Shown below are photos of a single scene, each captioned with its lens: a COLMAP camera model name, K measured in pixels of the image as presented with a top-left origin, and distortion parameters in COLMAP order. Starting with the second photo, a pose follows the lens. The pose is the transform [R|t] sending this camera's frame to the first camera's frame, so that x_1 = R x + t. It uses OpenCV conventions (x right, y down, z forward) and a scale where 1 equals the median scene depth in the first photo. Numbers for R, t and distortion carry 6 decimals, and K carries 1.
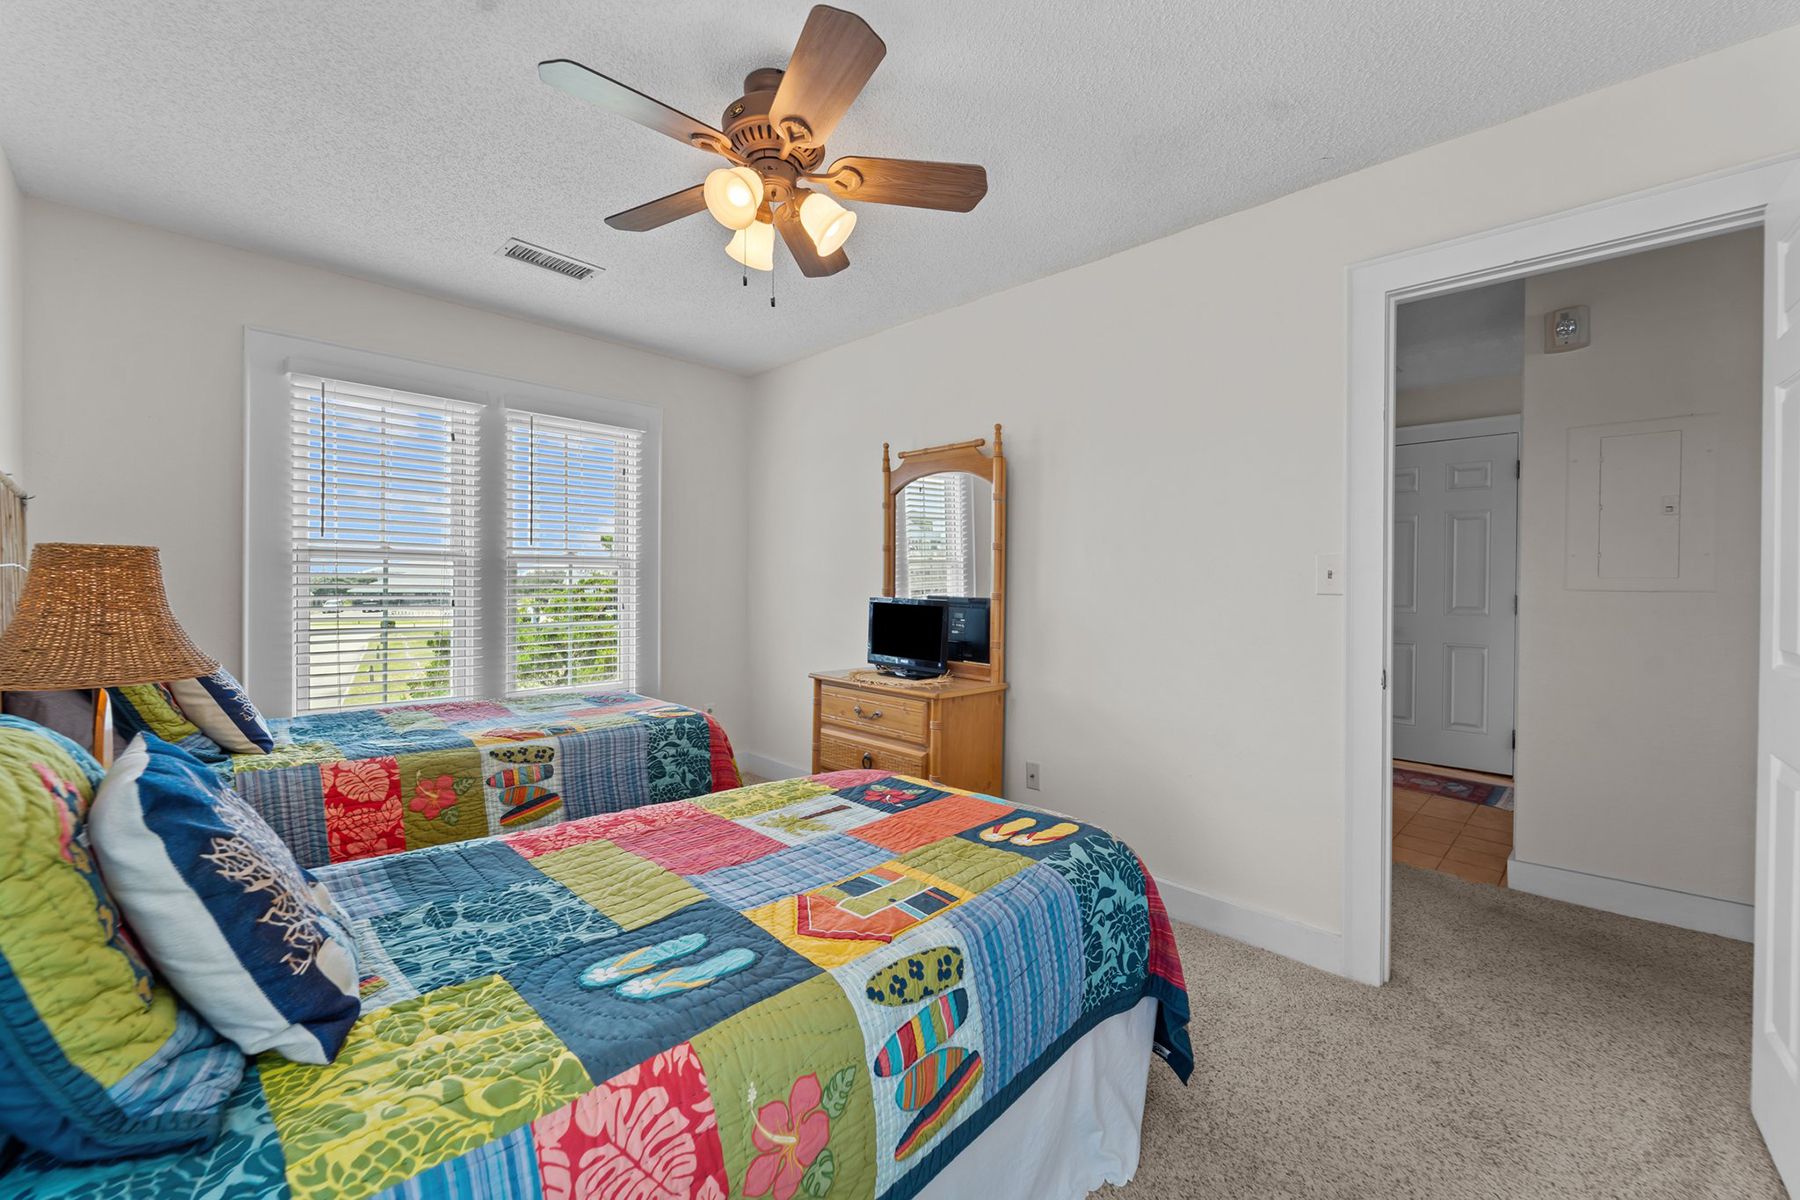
lens RADIAL K [[728.4, 0, 899.6], [0, 728.4, 606.9], [0, 0, 1]] dist [0.002553, -0.000369]
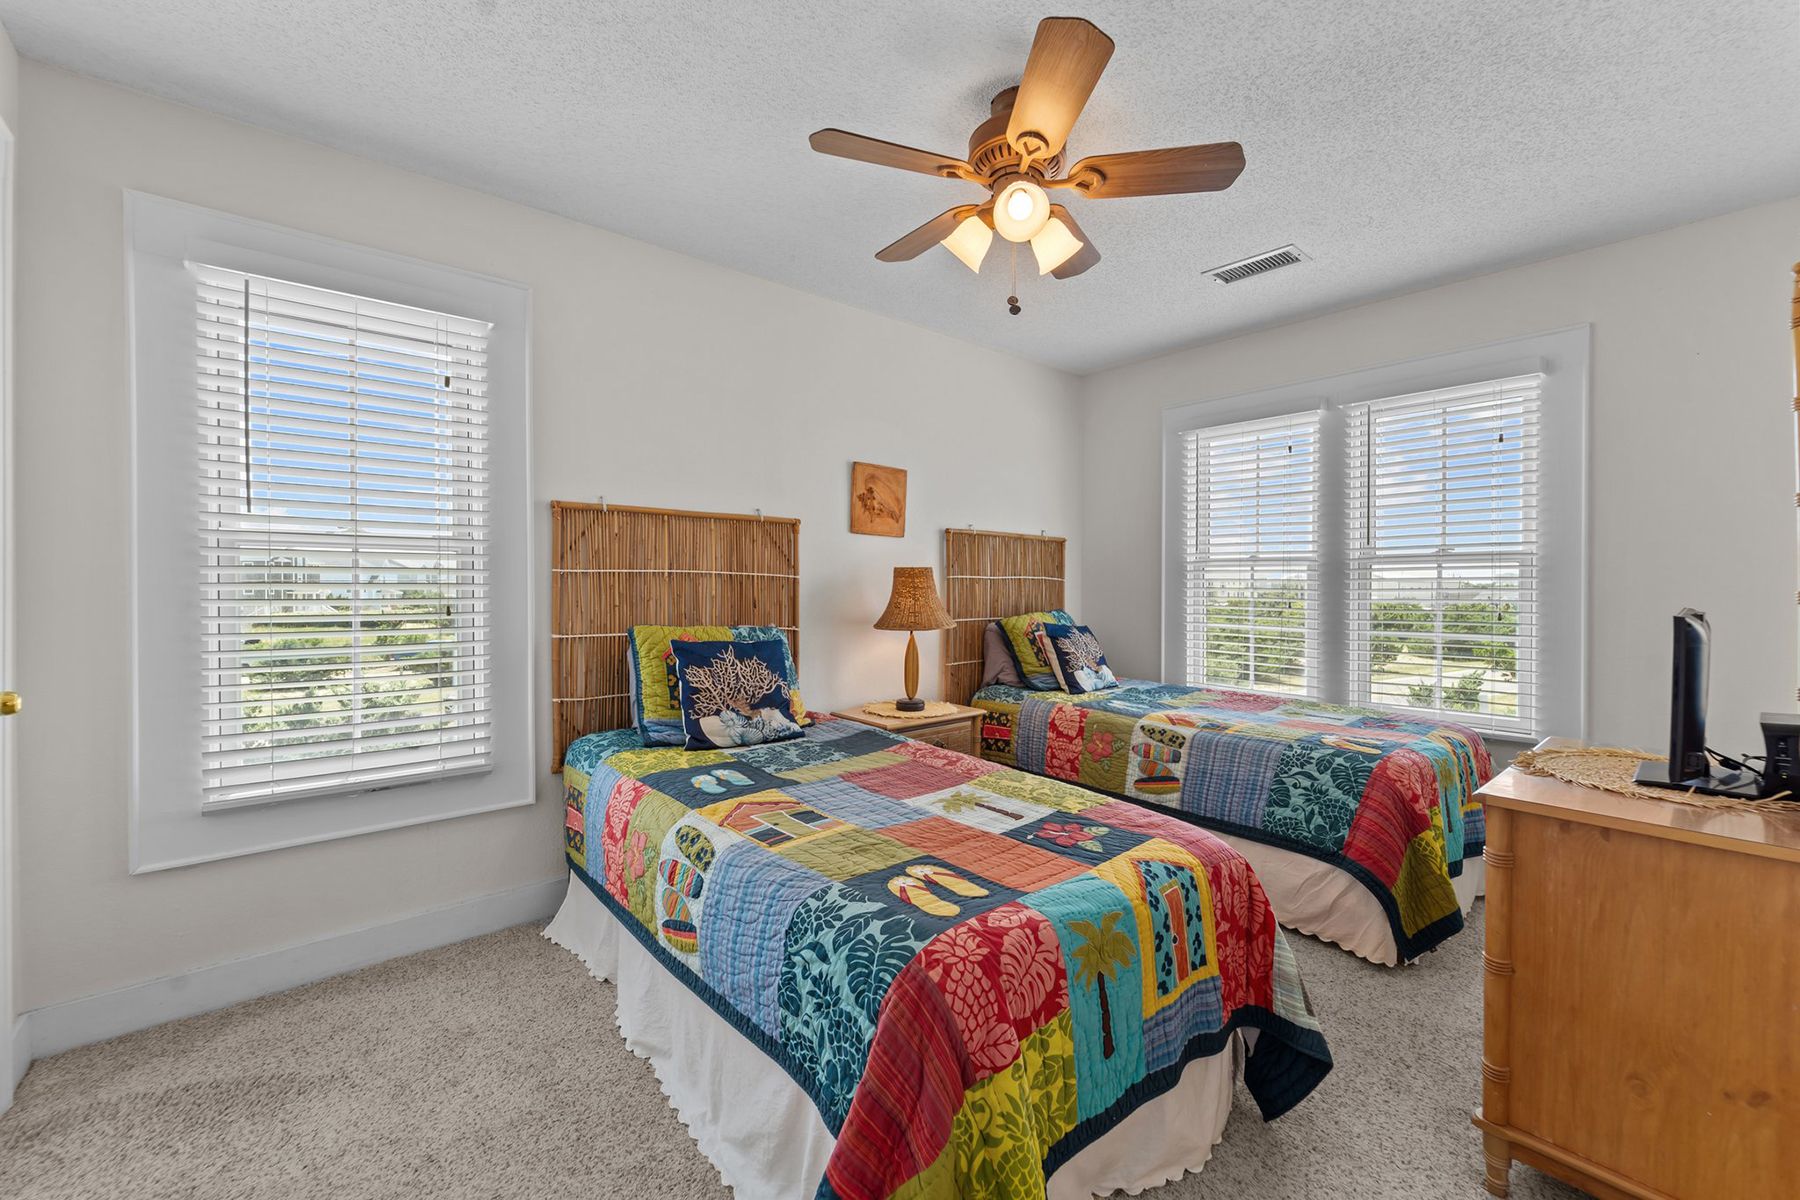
lens RADIAL K [[728.4, 0, 899.6], [0, 728.4, 606.9], [0, 0, 1]] dist [0.002553, -0.000369]
pose [[-0.095078, 0.020091, -0.995267, 0.845711], [-0.035008, 0.999110, 0.023513, -0.012676], [0.994854, 0.037078, -0.094290, 0.901640]]
